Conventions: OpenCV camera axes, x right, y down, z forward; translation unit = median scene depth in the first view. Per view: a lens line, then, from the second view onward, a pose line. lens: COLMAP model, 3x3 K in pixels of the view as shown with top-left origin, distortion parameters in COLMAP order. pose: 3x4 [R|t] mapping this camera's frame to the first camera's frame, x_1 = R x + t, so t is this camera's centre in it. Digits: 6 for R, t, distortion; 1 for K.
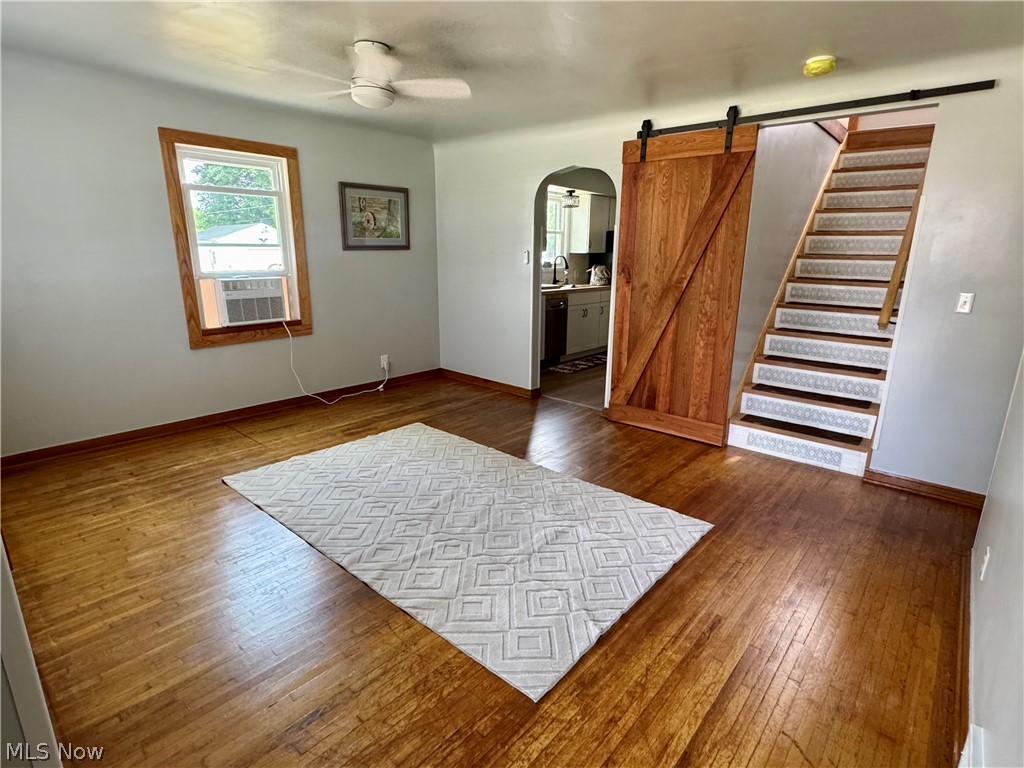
lens RADIAL K [[530.0, 0, 511.3], [0, 530.0, 387.8], [0, 0, 1]] dist [-0.004161, 0.000641]
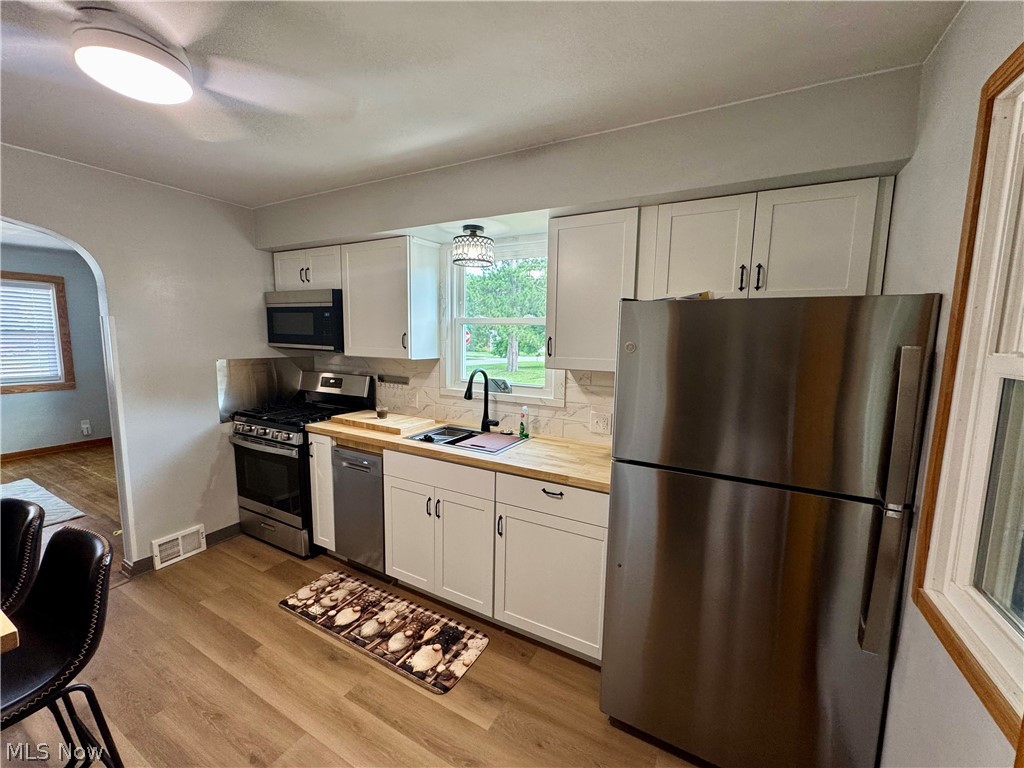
lens RADIAL K [[408.5, 0, 512.3], [0, 408.5, 385.3], [0, 0, 1]] dist [-0.001113, -0.000076]
pose [[0.204817, 0.110339, -0.972561, 0.744859], [-0.260818, 0.963853, 0.054424, -0.440694], [0.943411, 0.242514, 0.226192, 1.594235]]
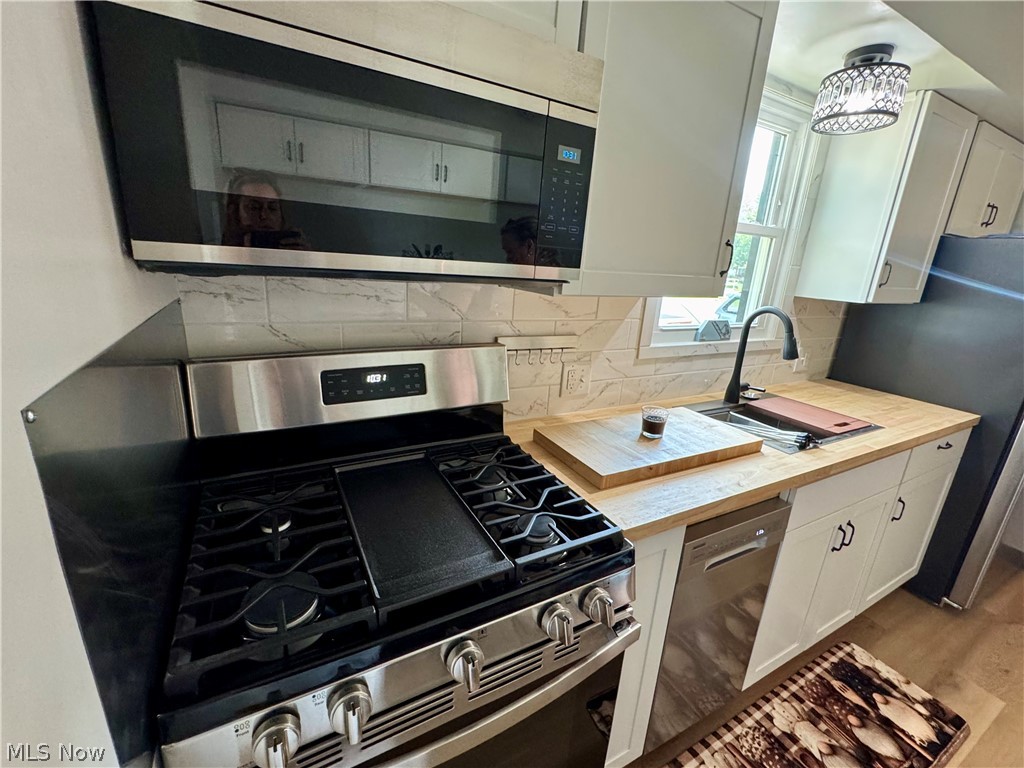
lens RADIAL K [[440.4, 0, 512.0], [0, 440.4, 384.0], [0, 0, 1]] dist [-0.002003, 0.000376]
pose [[0.935736, 0.142383, -0.322685, 0.074923], [-0.137538, 0.989771, 0.037895, -0.333955], [0.324780, 0.008921, 0.945747, 1.225340]]
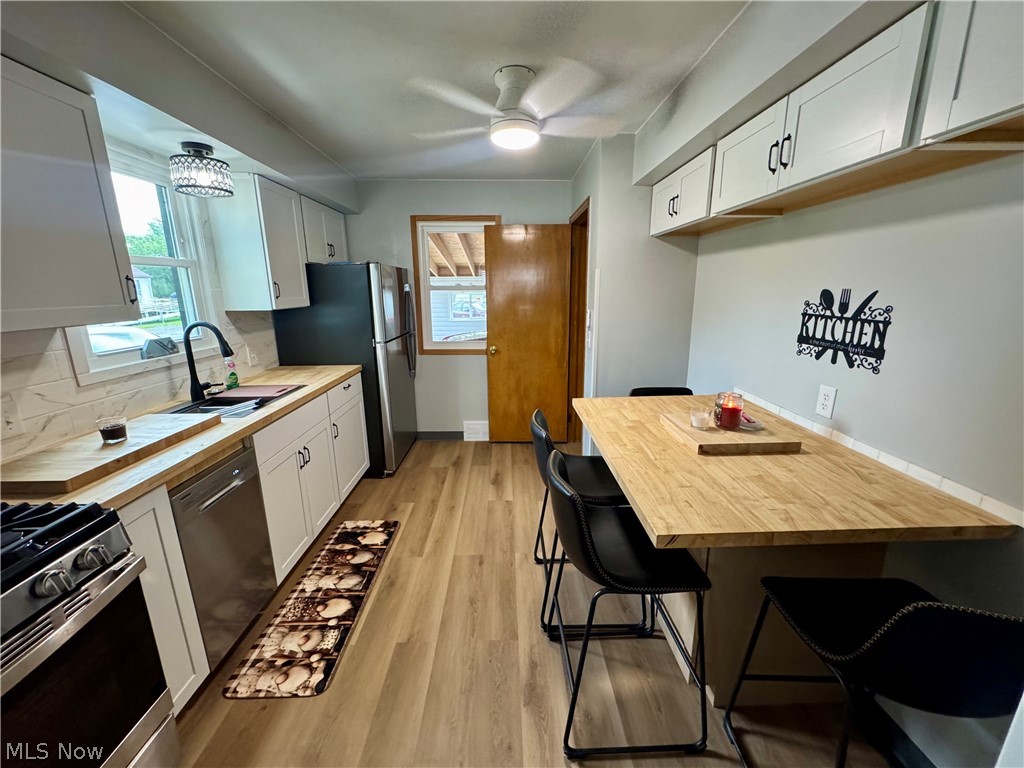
lens RADIAL K [[409.7, 0, 512.4], [0, 409.7, 384.1], [0, 0, 1]] dist [-0.002132, -0.000061]
pose [[0.747379, -0.169295, 0.642467, 0.108557], [0.182658, 0.982086, 0.046301, -0.301458], [-0.638796, 0.082747, 0.764913, 1.073886]]
